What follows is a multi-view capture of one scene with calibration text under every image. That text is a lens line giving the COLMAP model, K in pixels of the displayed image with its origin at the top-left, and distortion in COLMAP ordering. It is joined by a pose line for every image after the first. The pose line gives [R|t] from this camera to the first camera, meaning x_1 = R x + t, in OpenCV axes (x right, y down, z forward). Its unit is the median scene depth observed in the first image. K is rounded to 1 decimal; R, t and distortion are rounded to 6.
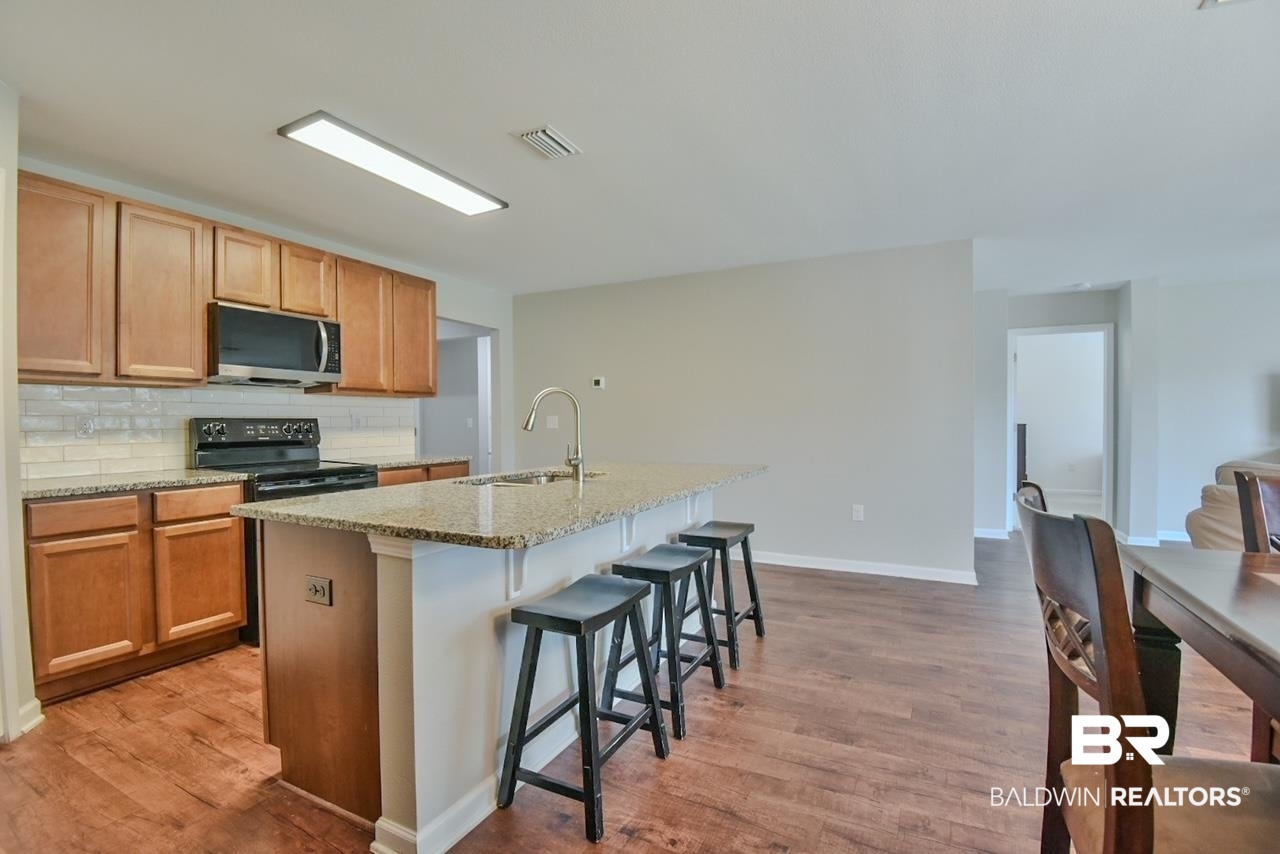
lens RADIAL K [[611.4, 0, 640.0], [0, 611.4, 427.0], [0, 0, 1]] dist [-0.001581, -0.031143]
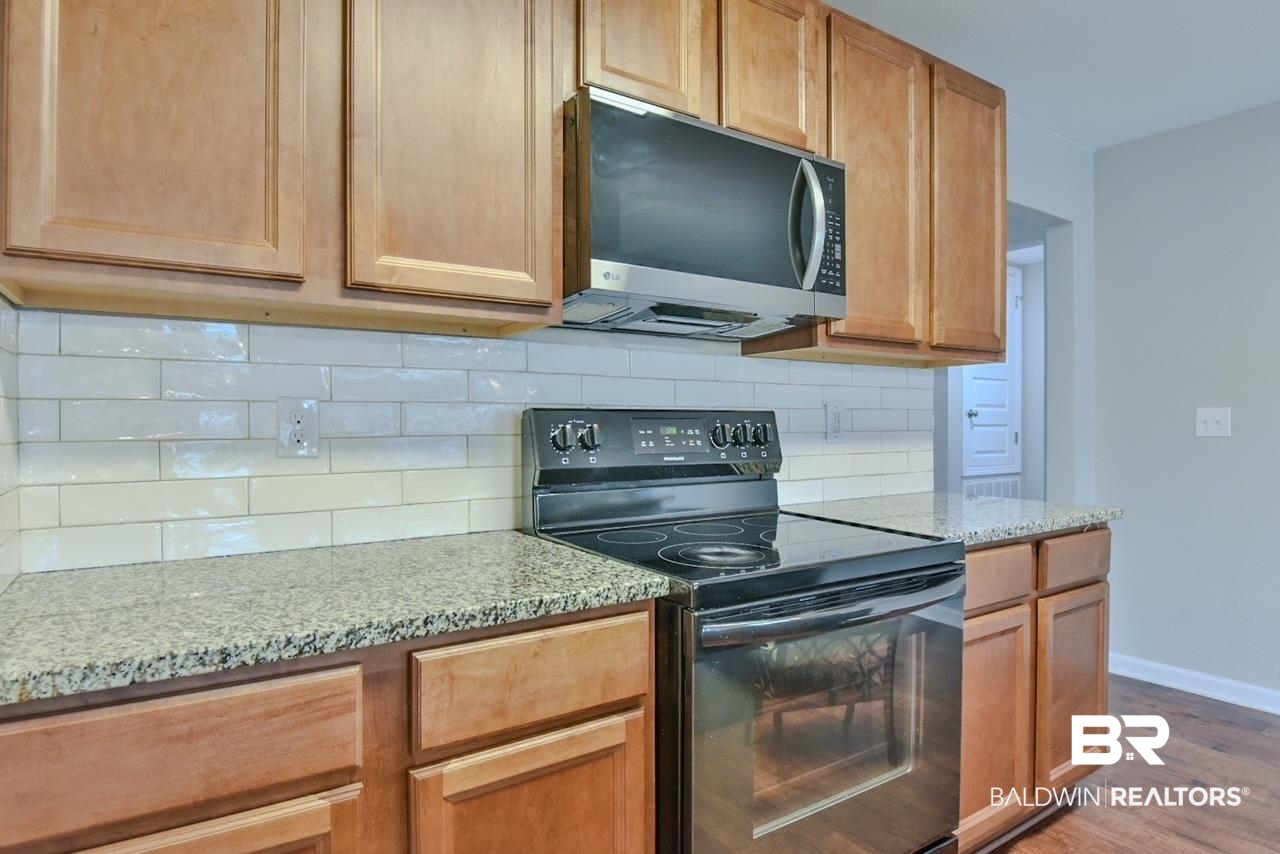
lens RADIAL K [[735.8, 0, 640.0], [0, 735.8, 427.0], [0, 0, 1]] dist [0.026649, 0.000005]
pose [[0.879401, 0.007357, -0.476024, -0.432697], [-0.007322, 0.999971, 0.001929, -0.003799], [0.476025, 0.001789, 0.879430, 0.592027]]
